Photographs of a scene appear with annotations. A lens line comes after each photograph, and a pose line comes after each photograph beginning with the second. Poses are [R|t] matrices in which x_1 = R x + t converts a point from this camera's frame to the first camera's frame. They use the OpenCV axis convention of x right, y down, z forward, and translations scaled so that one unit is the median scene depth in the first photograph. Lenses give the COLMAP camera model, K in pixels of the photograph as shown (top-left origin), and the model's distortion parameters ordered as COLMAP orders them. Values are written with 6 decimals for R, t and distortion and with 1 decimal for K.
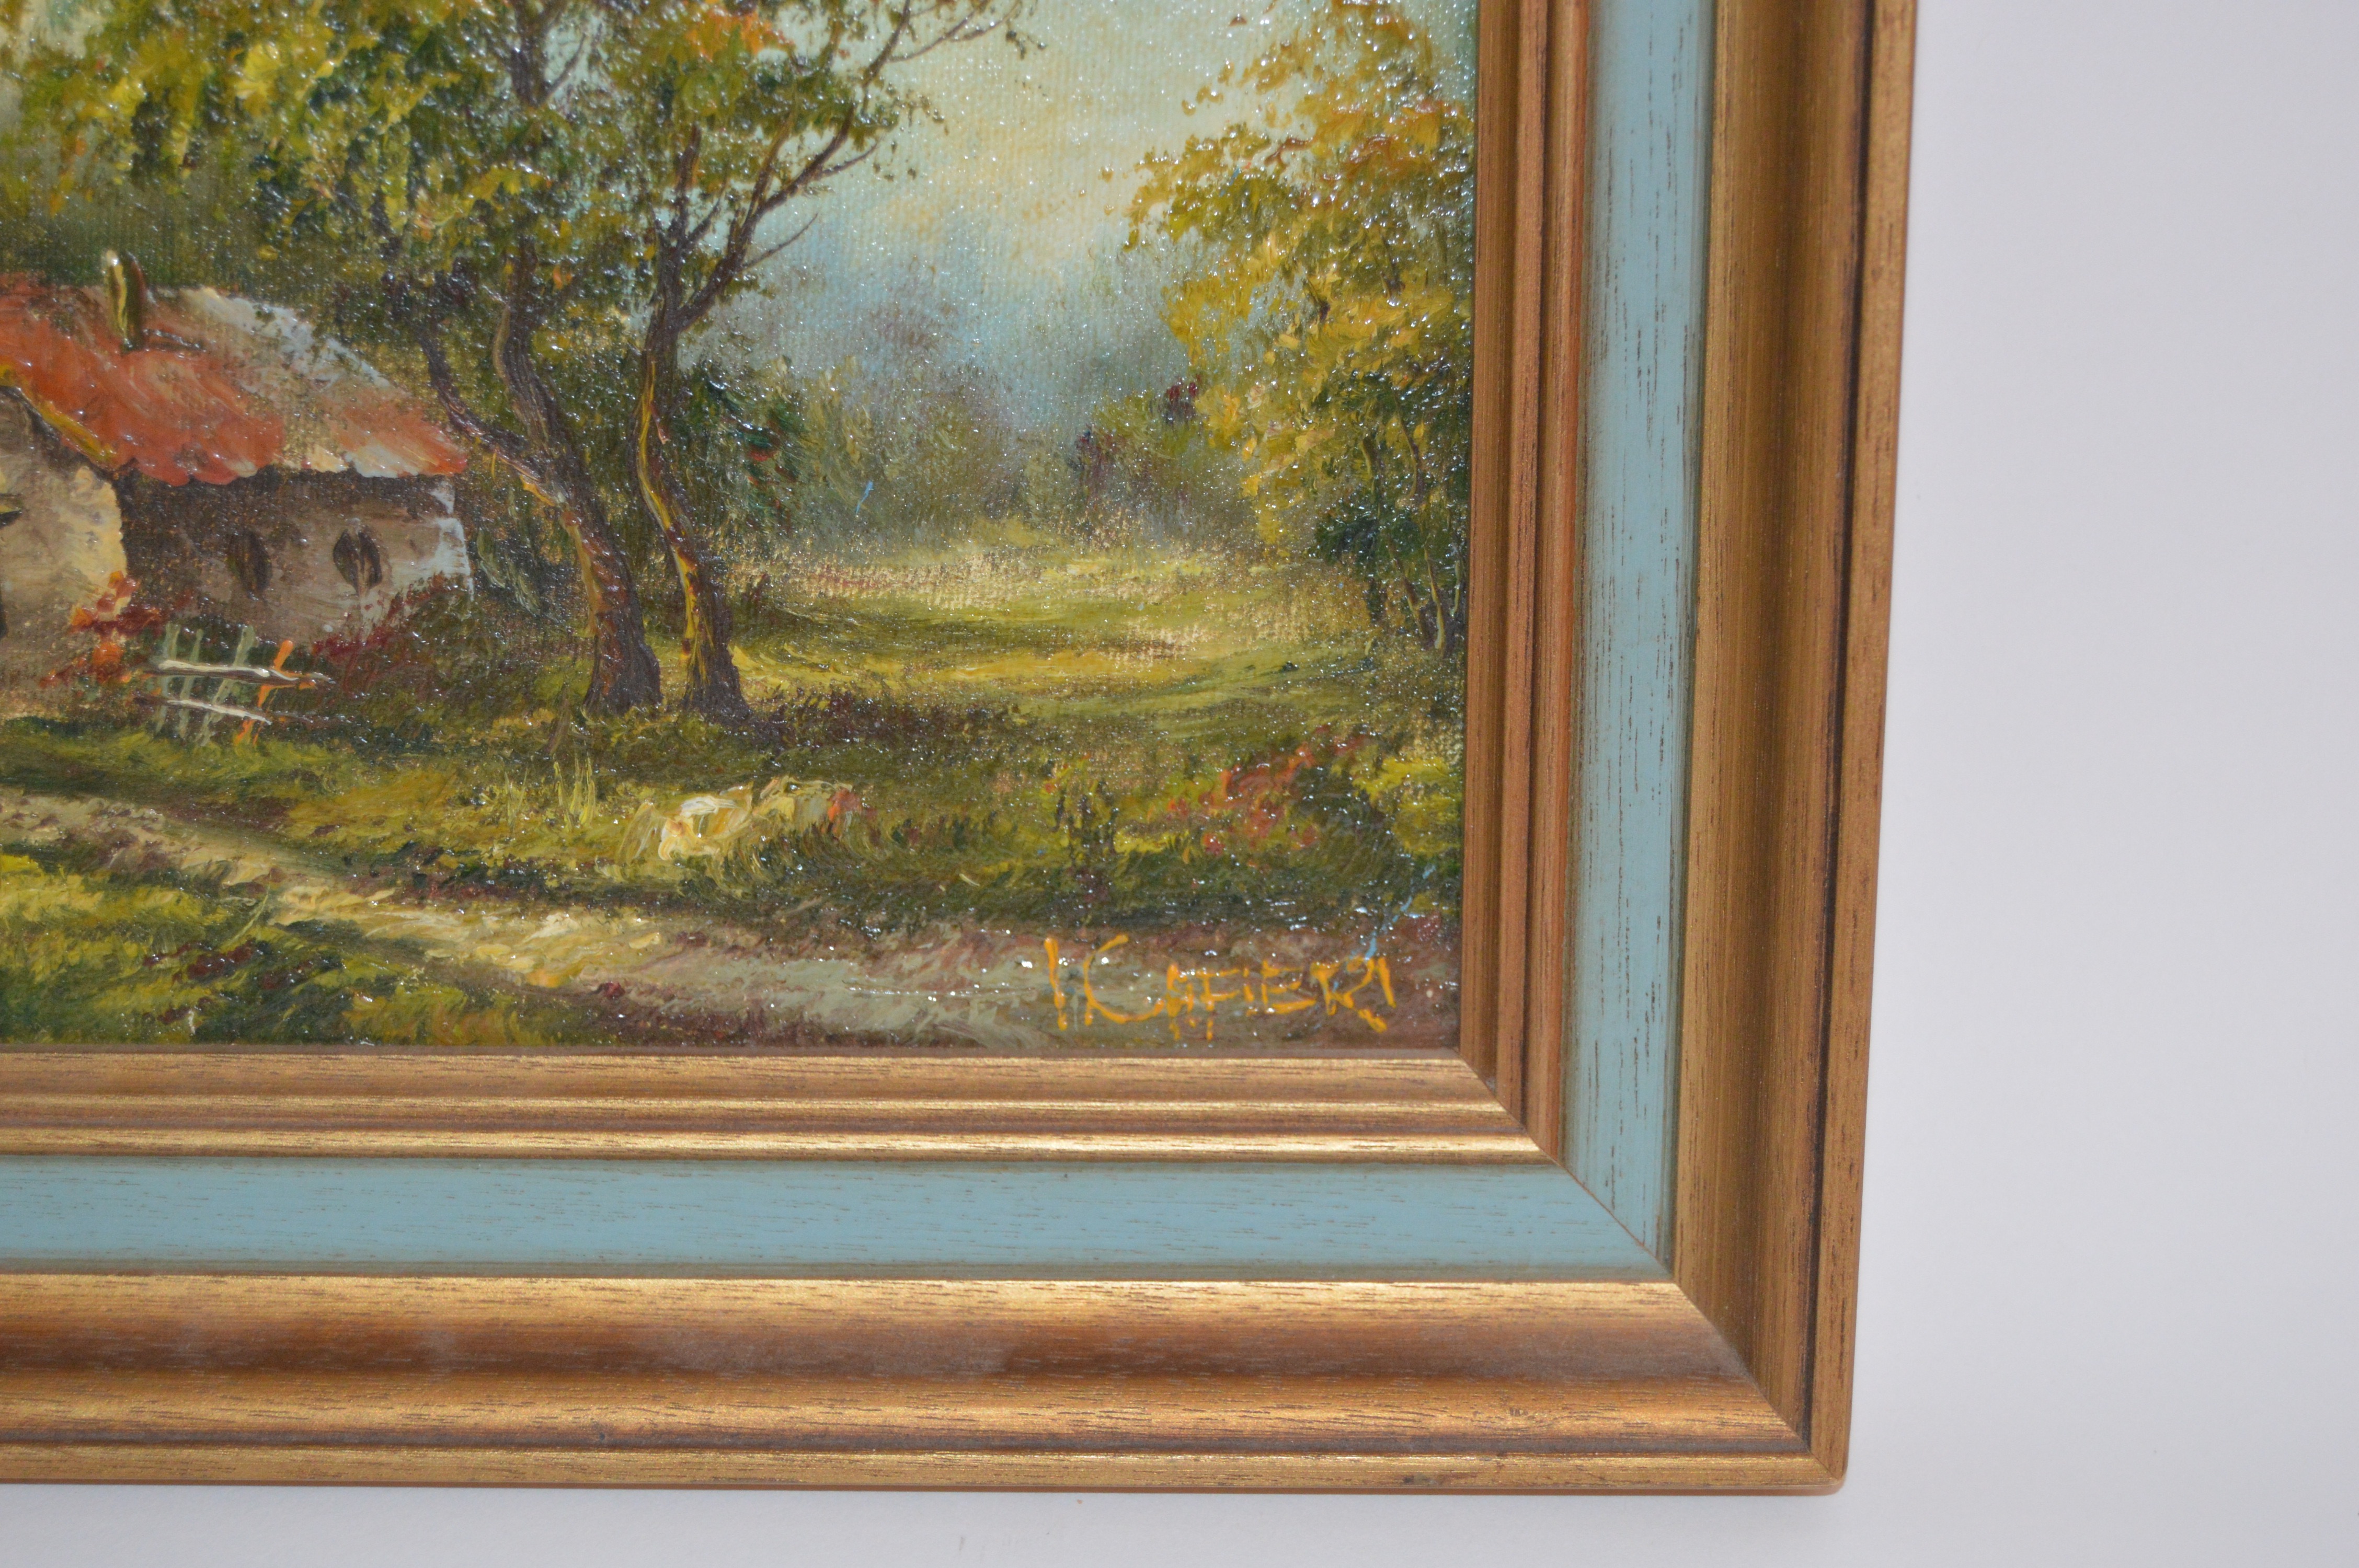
lens RADIAL K [[4217.6, 0, 1200.7], [0, 4217.6, 785.6], [0, 0, 1]] dist [-0.049378, 0.000000]
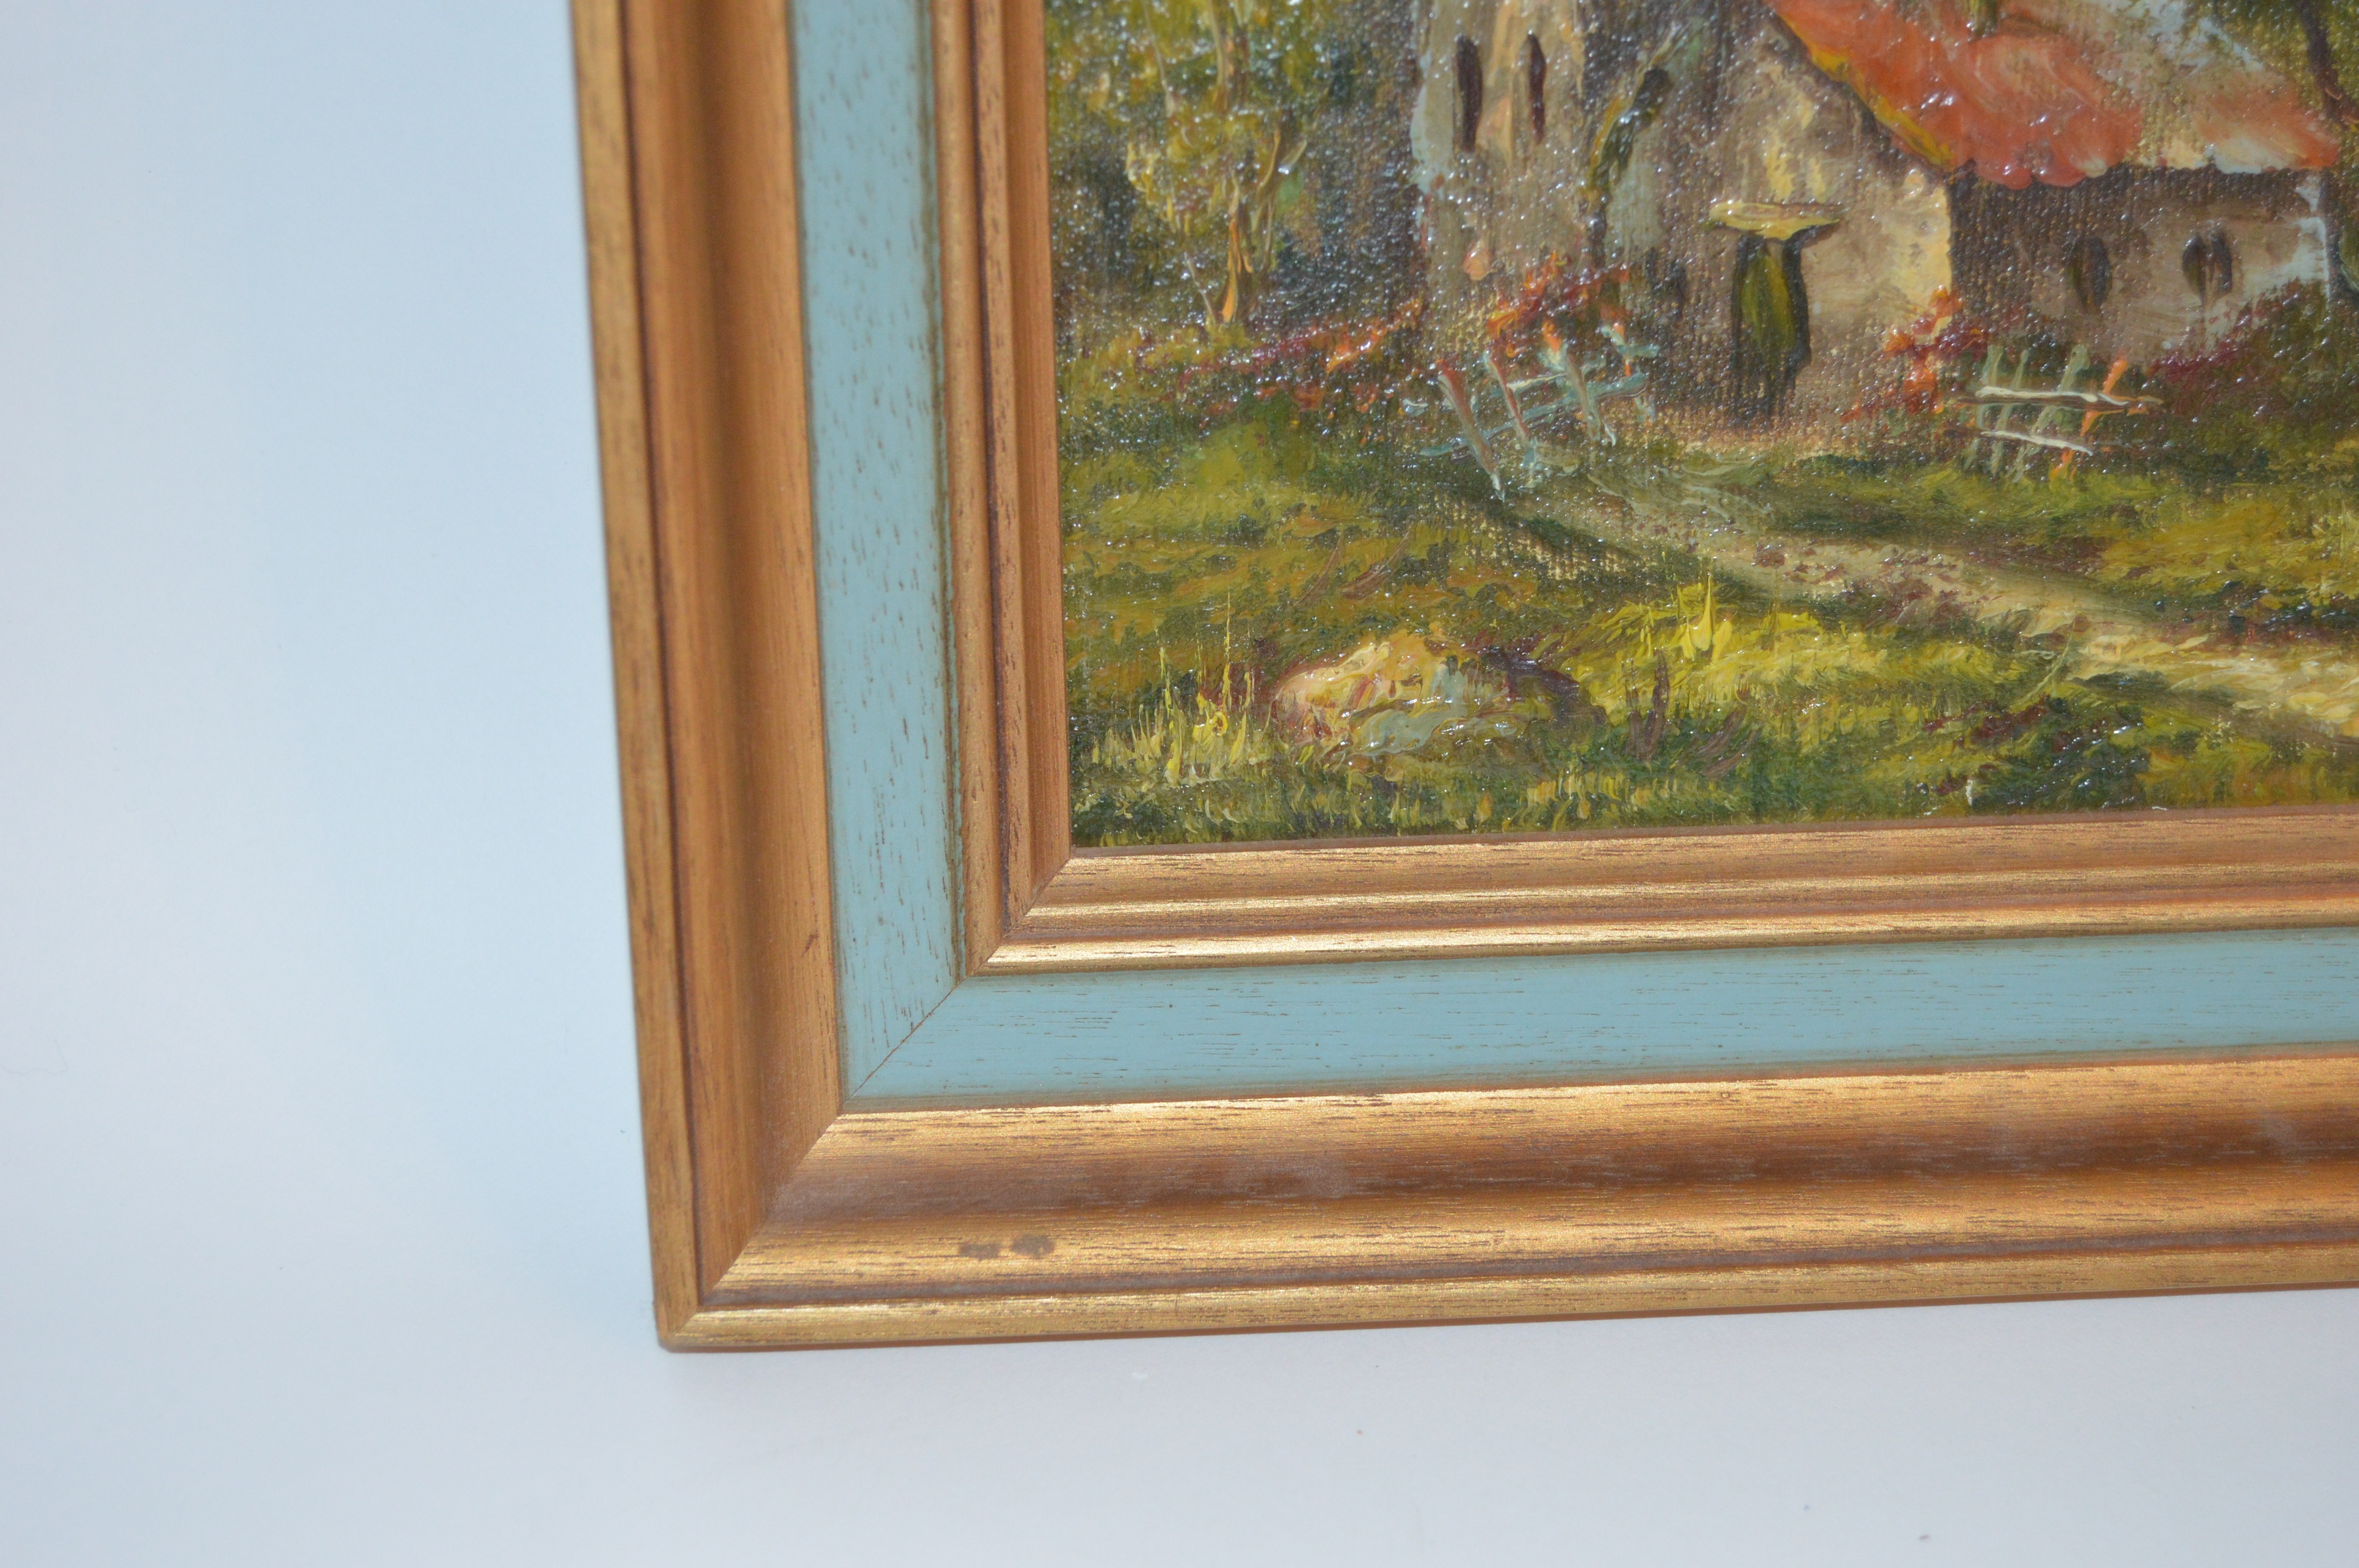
lens RADIAL K [[4217.6, 0, 1189.3], [0, 4217.6, 778.2], [0, 0, 1]] dist [-0.049378, 0.000000]
pose [[0.998477, -0.037885, 0.040095, -0.456089], [0.036583, 0.998795, 0.032707, 0.018192], [-0.041285, -0.031191, 0.998660, 0.107338]]
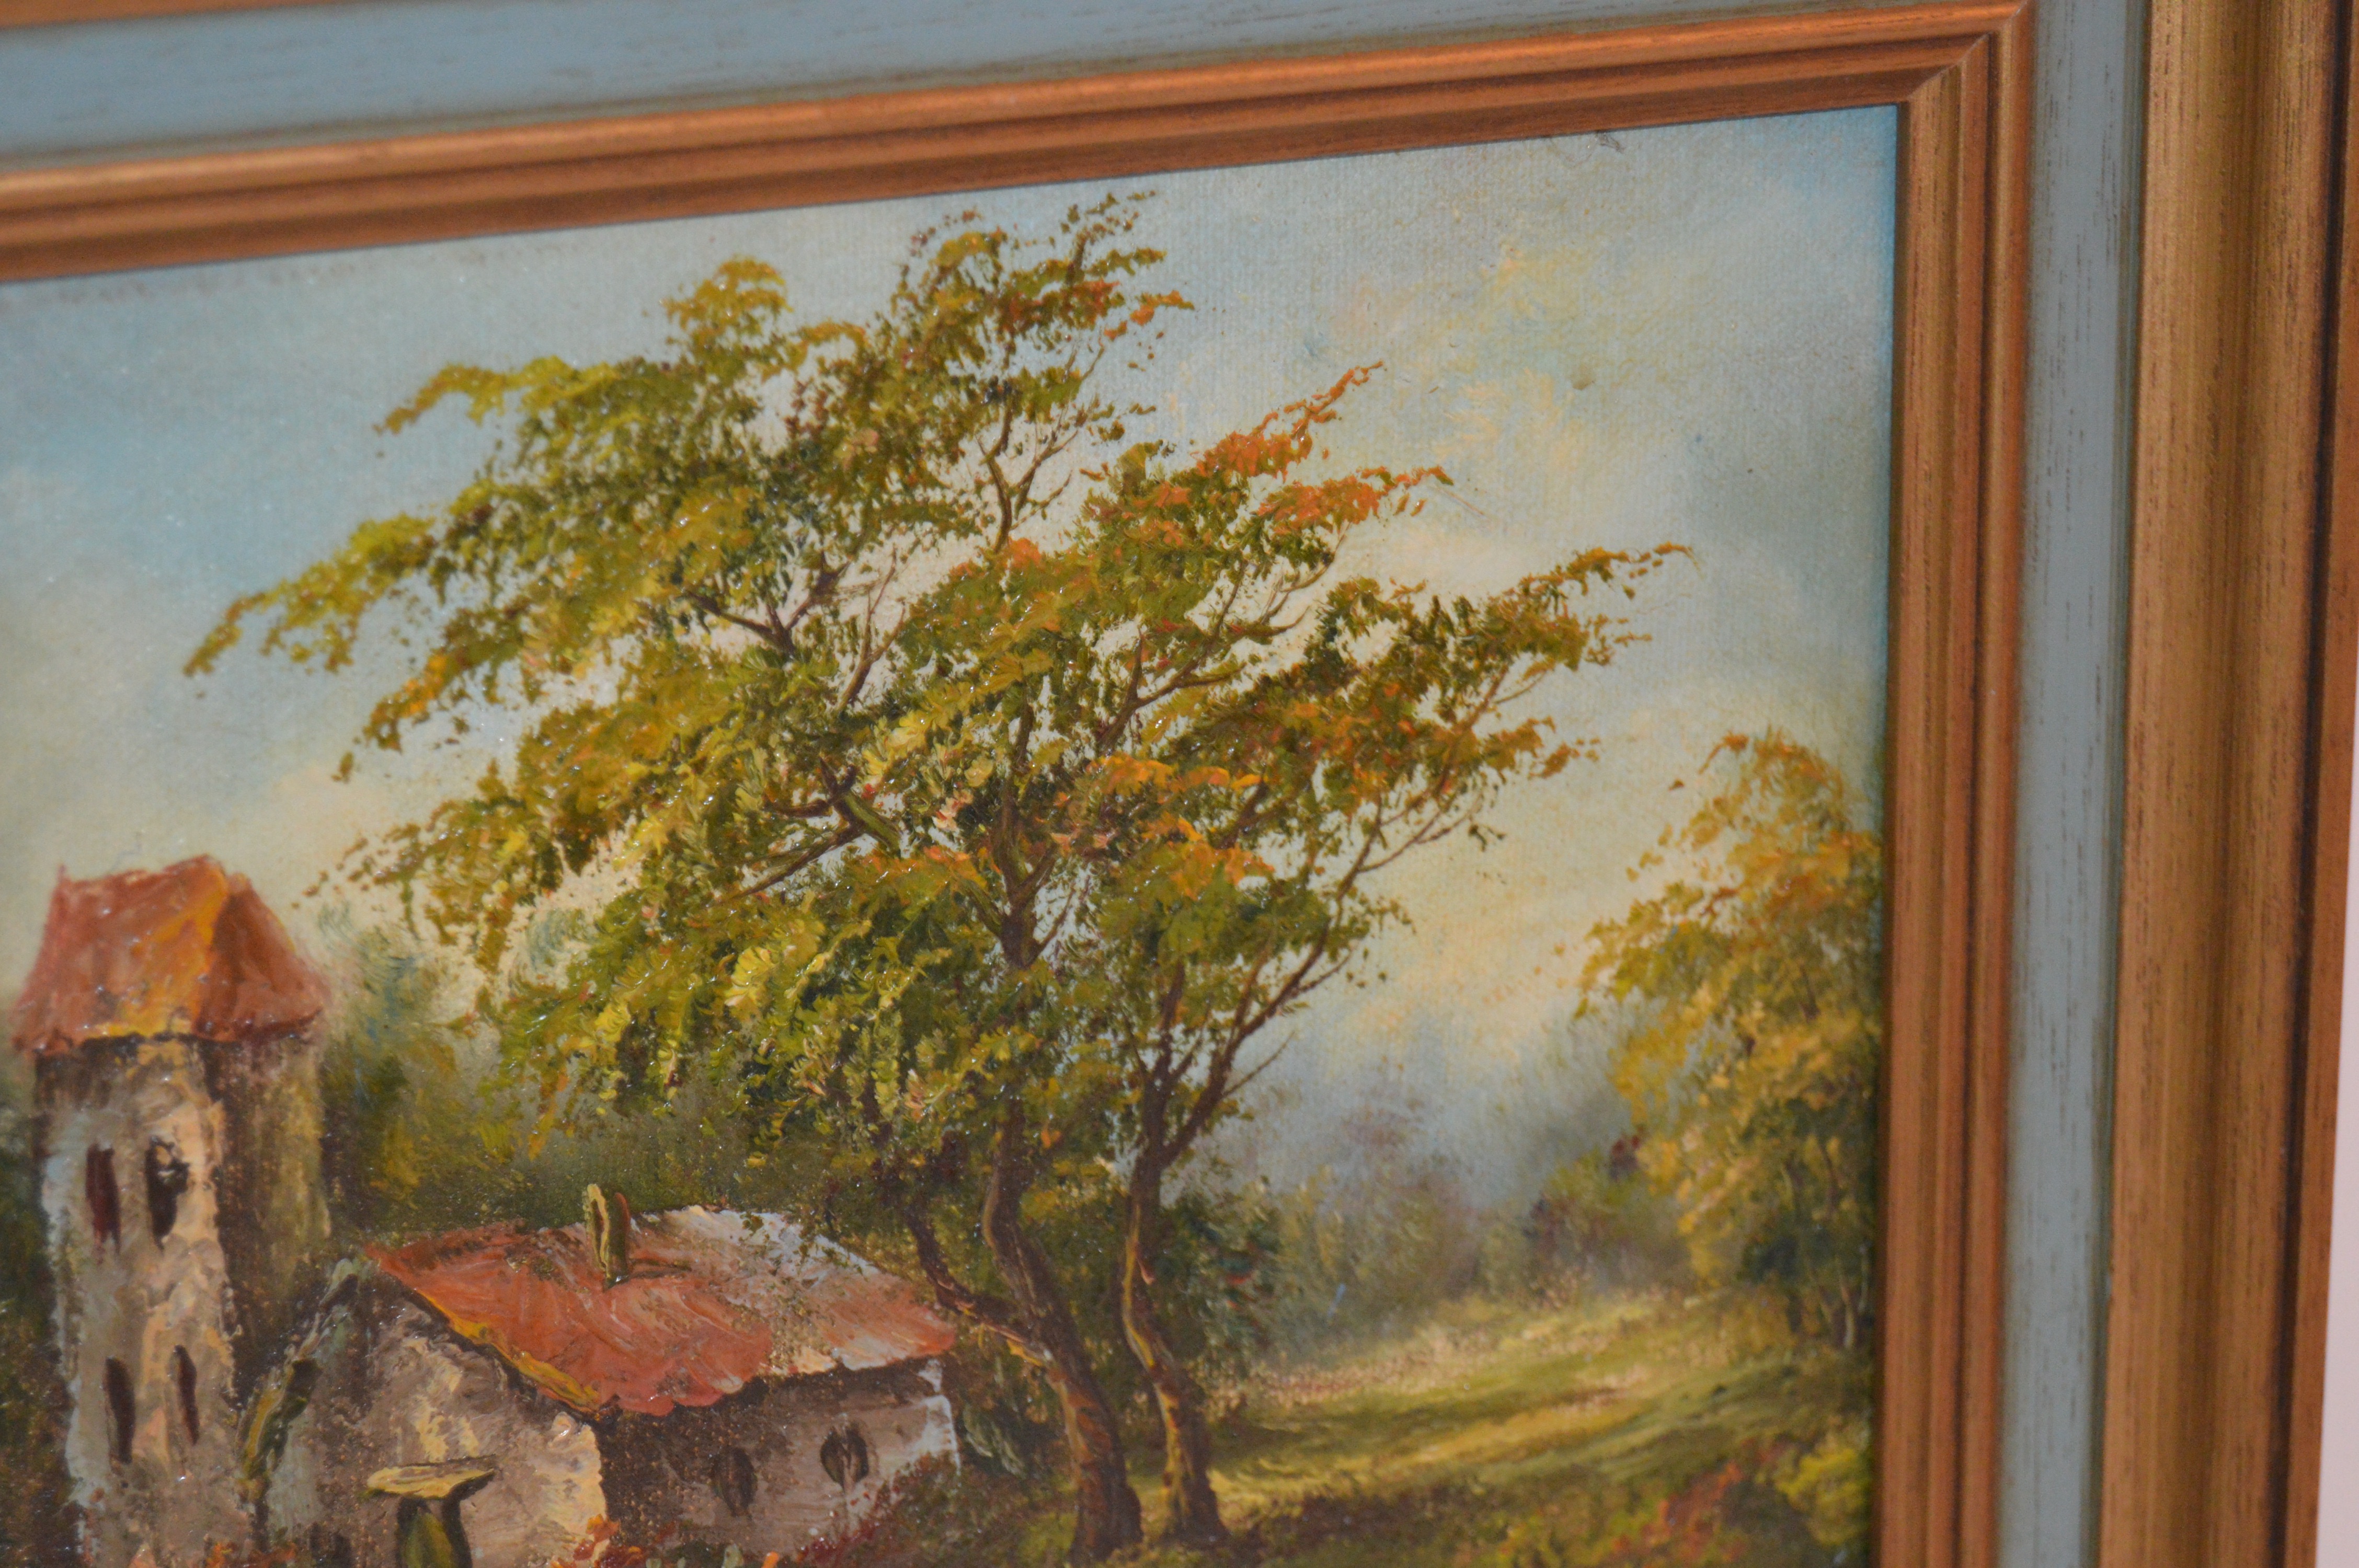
lens RADIAL K [[5239.2, 0, 1174.7], [0, 5239.2, 789.4], [0, 0, 1]] dist [-0.032186, 0.000000]
pose [[0.917798, -0.134822, 0.373456, -0.545332], [0.132451, 0.990669, 0.032135, -0.227332], [-0.374303, 0.019971, 0.927091, -0.109103]]
